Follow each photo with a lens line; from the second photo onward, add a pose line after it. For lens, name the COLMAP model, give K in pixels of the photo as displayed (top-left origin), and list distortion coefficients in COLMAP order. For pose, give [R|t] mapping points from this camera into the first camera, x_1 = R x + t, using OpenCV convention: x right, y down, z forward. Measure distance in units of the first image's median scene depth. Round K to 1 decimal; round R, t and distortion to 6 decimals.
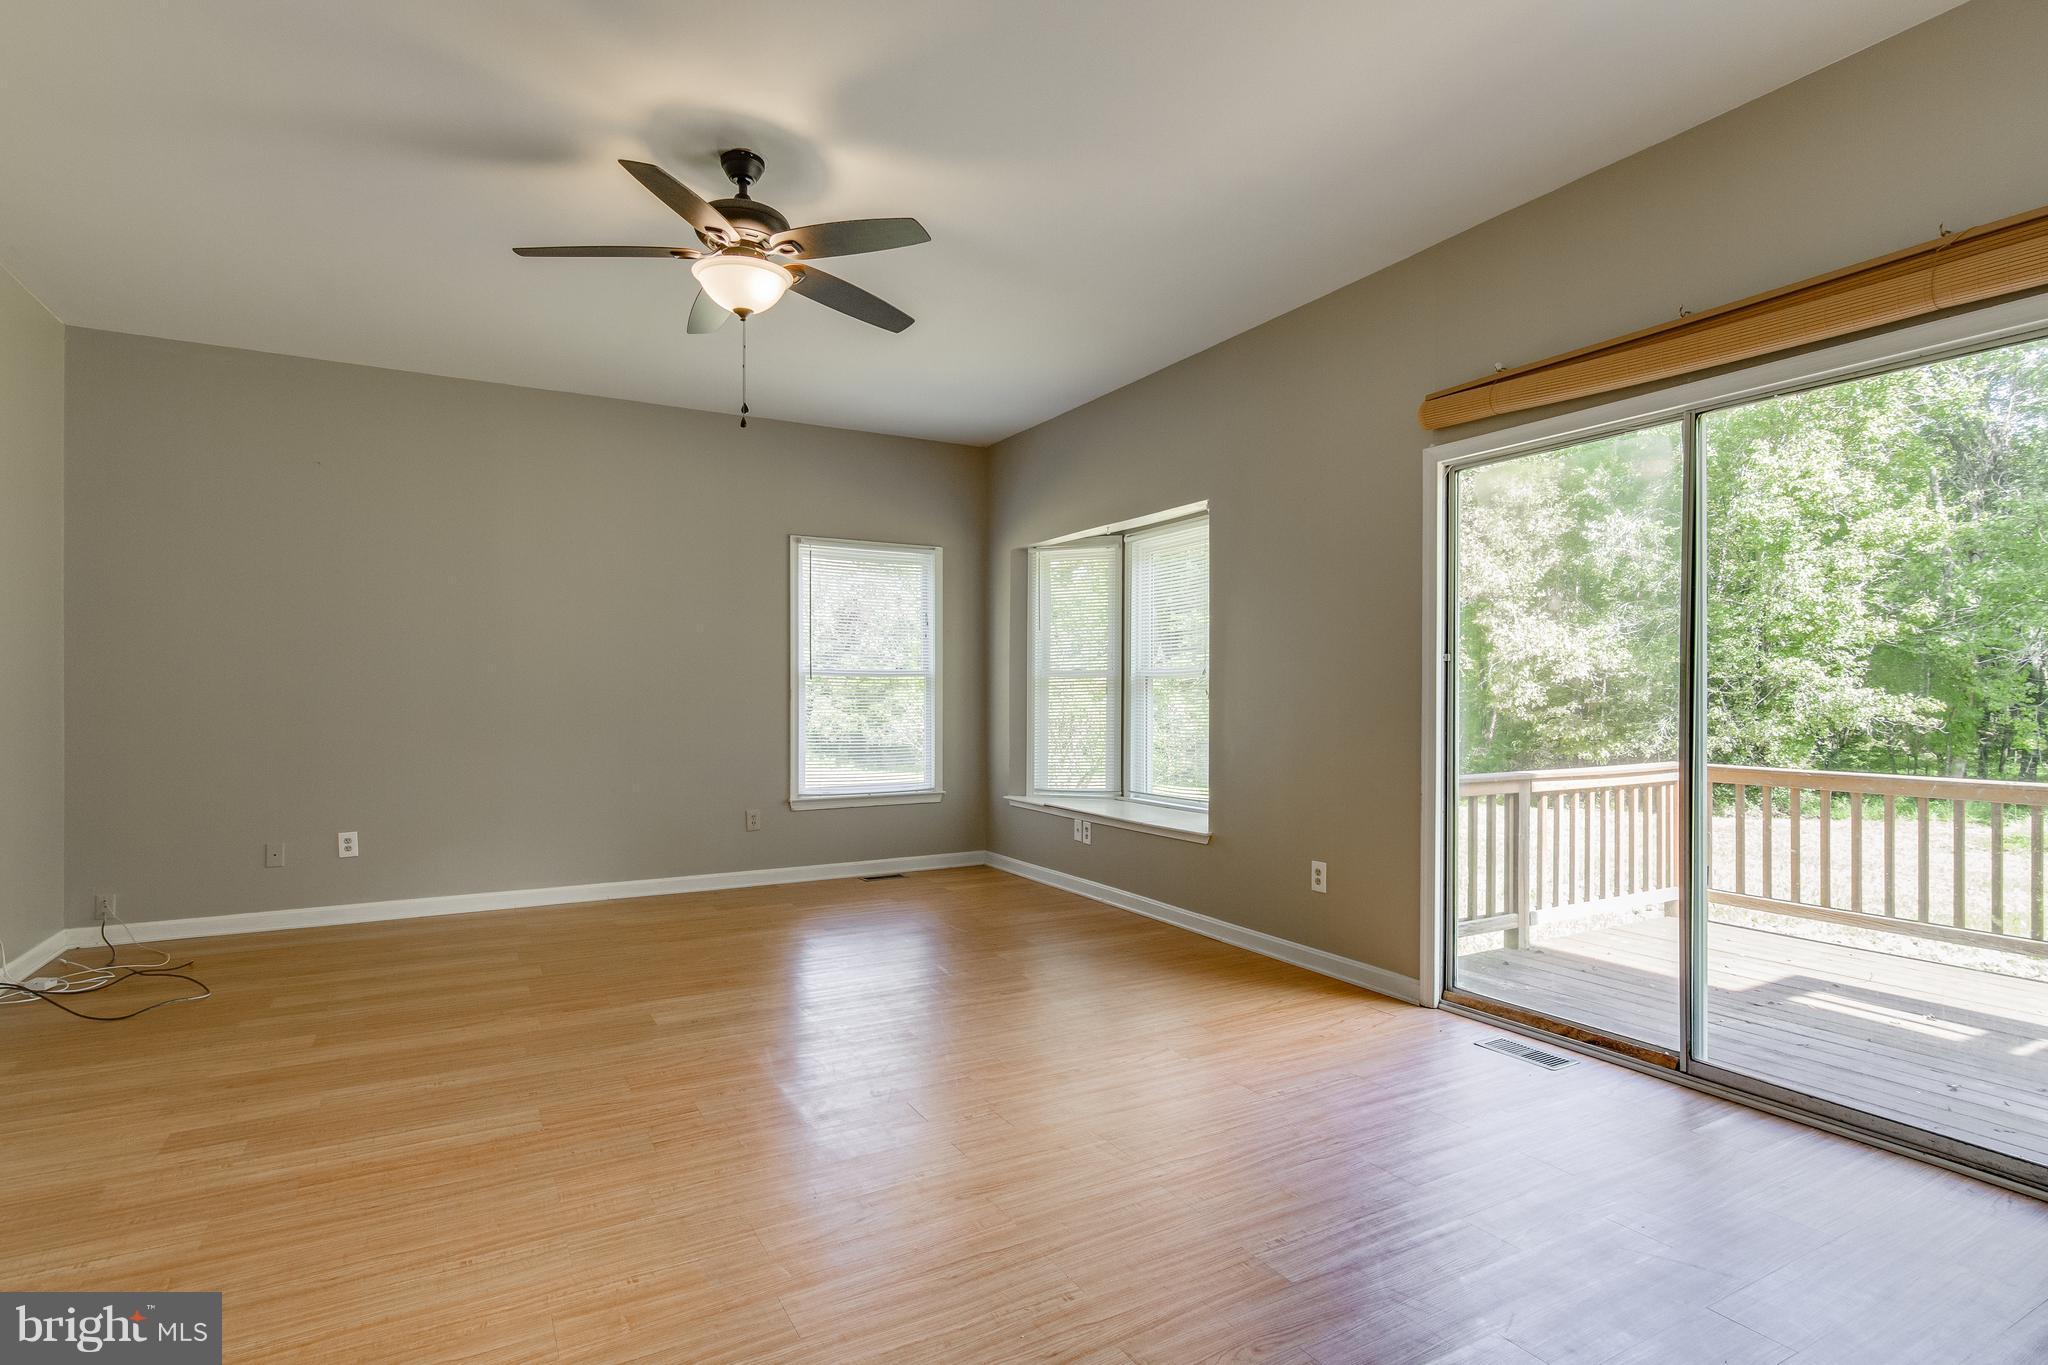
lens RADIAL K [[1042.1, 0, 1031.0], [0, 1042.1, 677.8], [0, 0, 1]] dist [-0.005435, 0.005798]
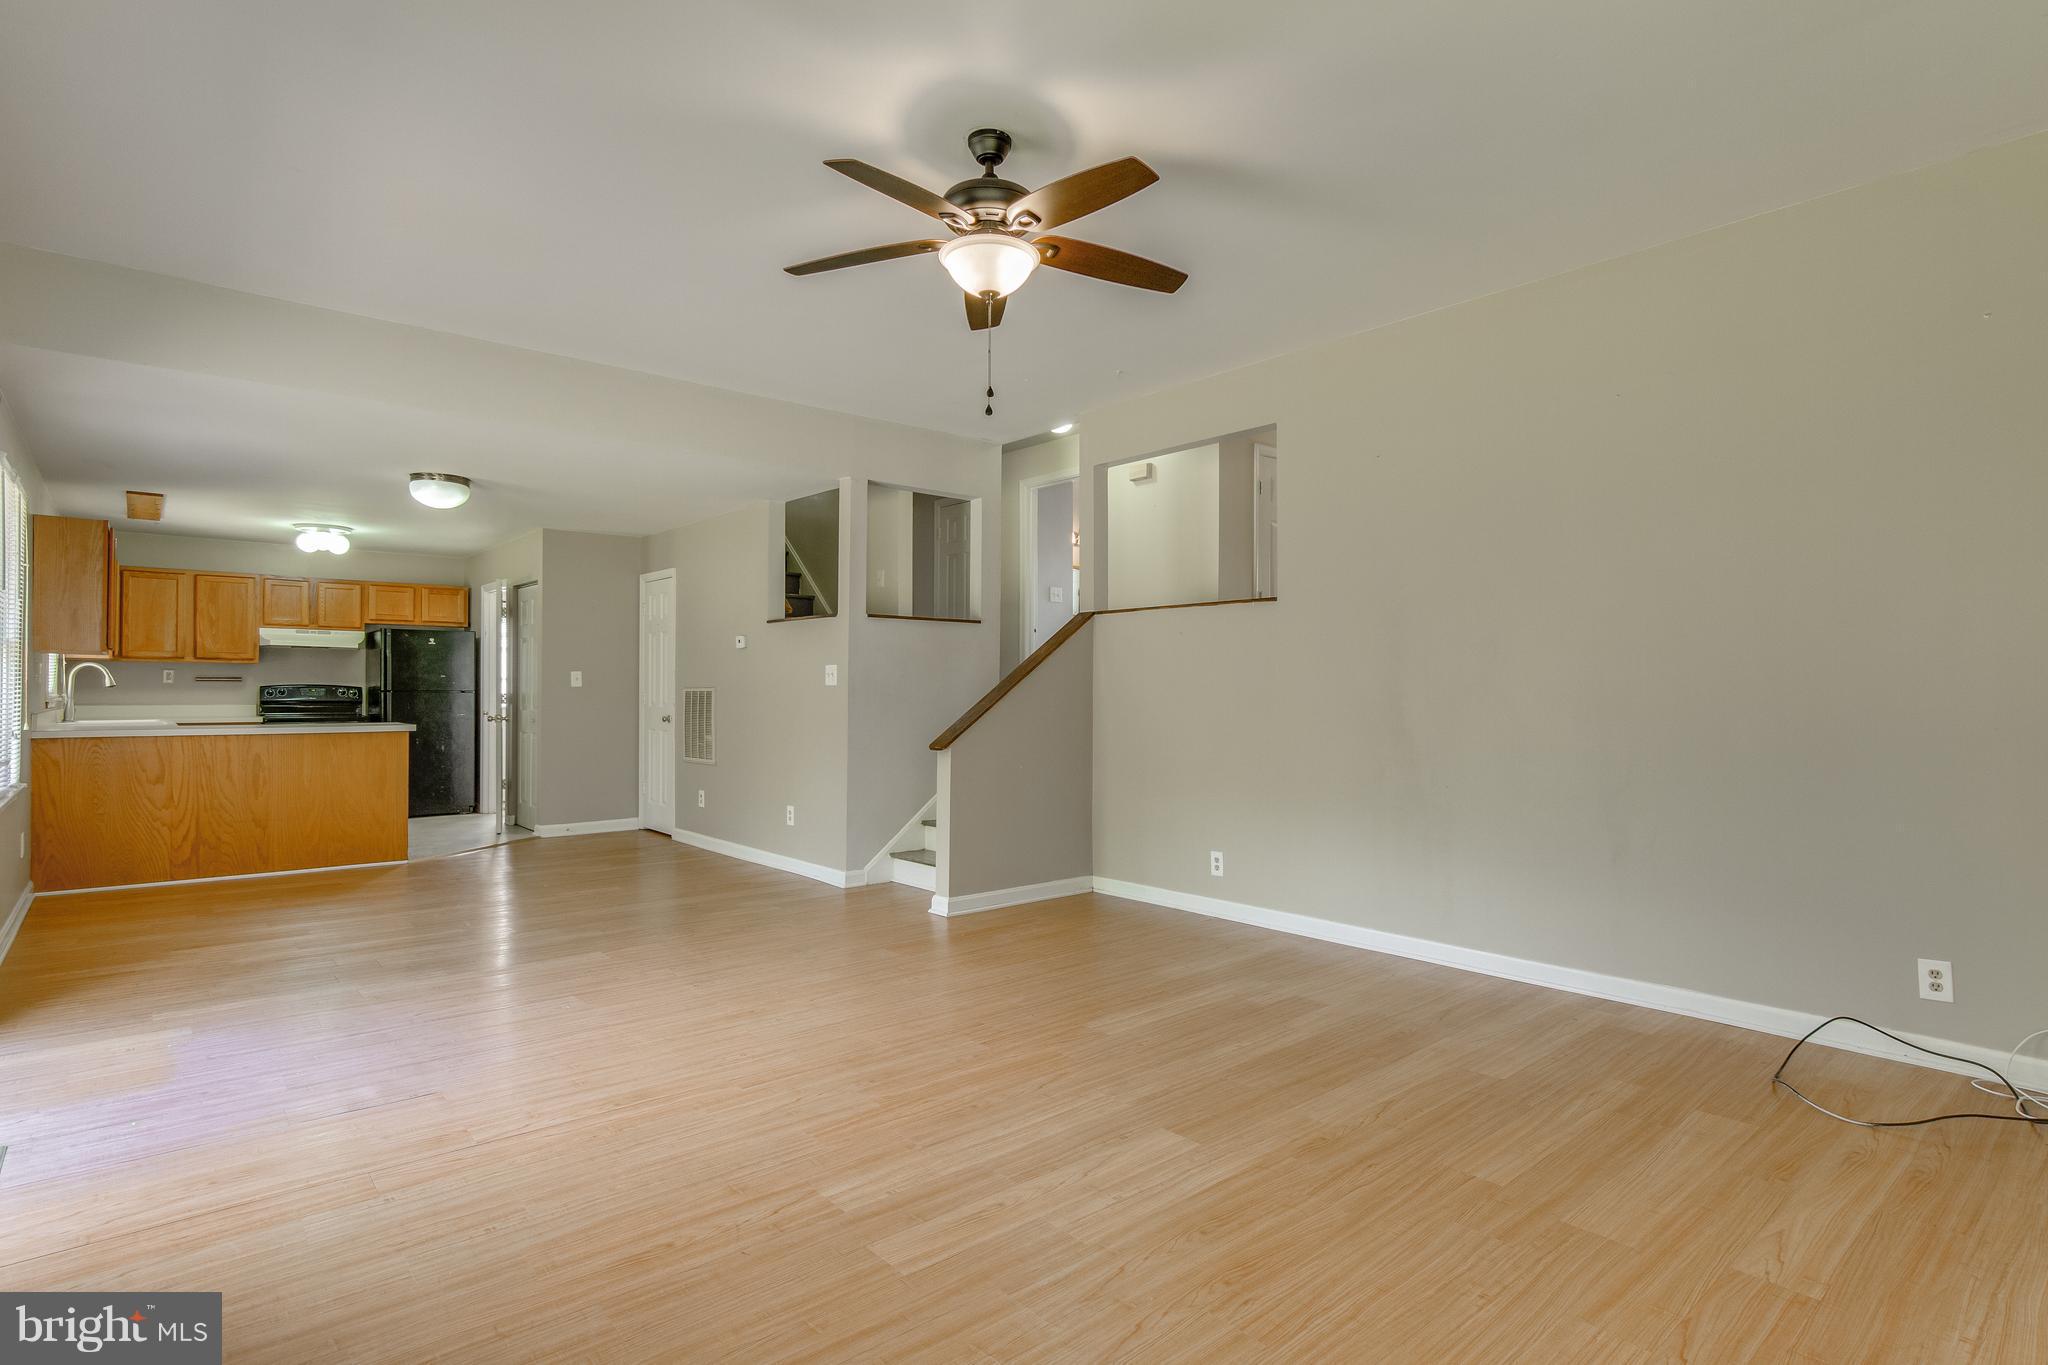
lens RADIAL K [[1042.1, 0, 1053.6], [0, 1042.1, 680.4], [0, 0, 1]] dist [-0.005435, 0.005798]
pose [[-0.977346, -0.004702, -0.211594, -0.111953], [0.000877, 0.999655, -0.026263, 0.023078], [0.211644, -0.025853, -0.977005, 1.650120]]
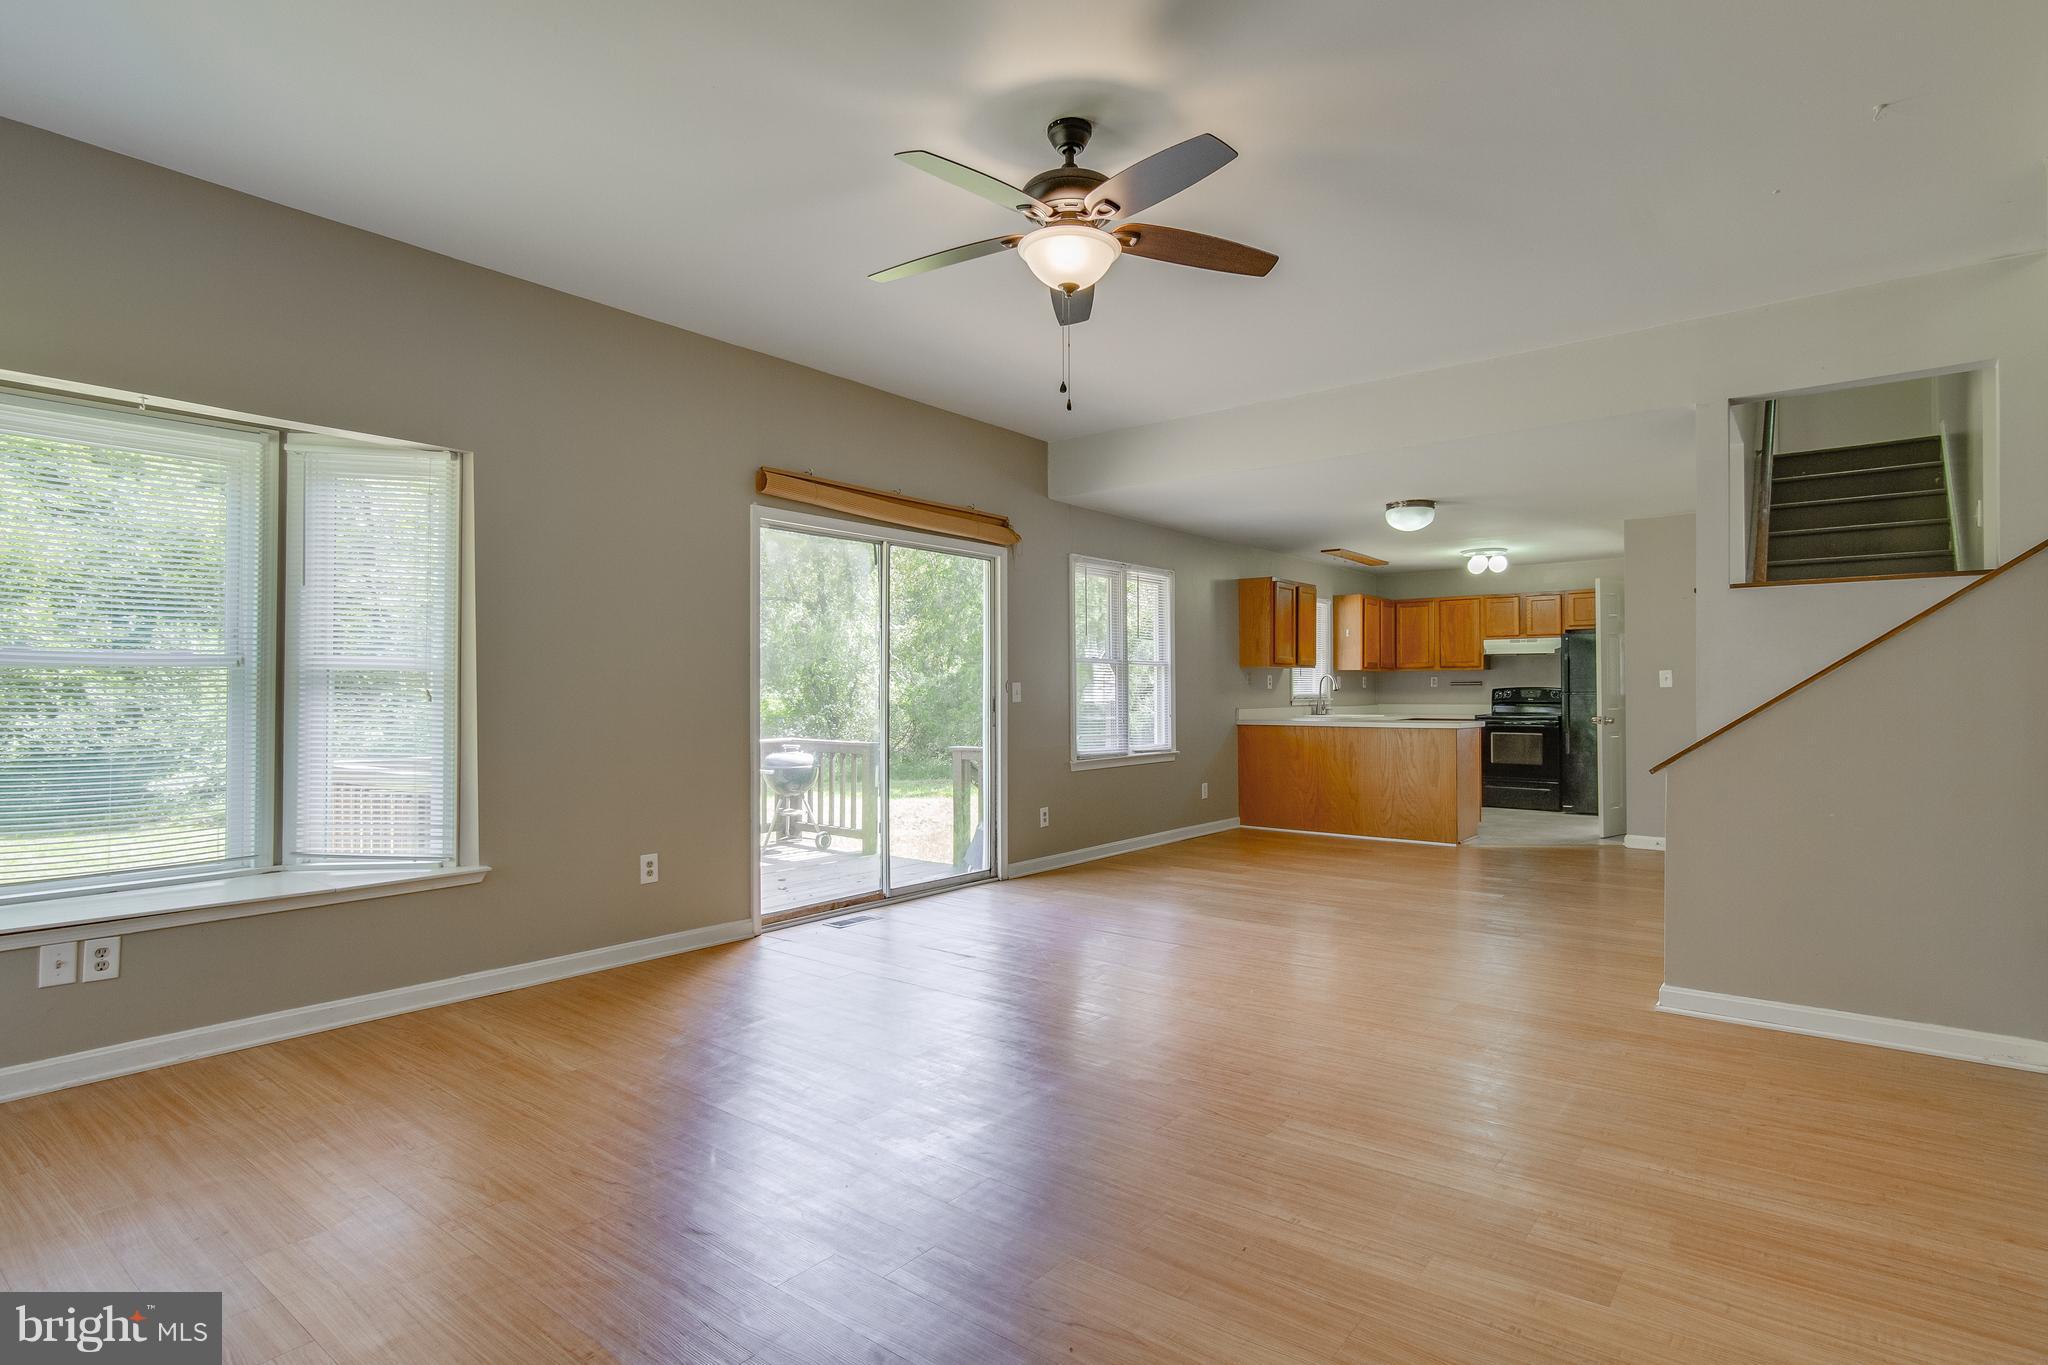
lens RADIAL K [[1042.1, 0, 1037.6], [0, 1042.1, 686.8], [0, 0, 1]] dist [-0.005435, 0.005798]
pose [[-0.385978, 0.005140, 0.922494, -0.955285], [-0.013502, 0.999846, -0.011220, 0.014668], [-0.922409, -0.016786, -0.385849, 1.176970]]
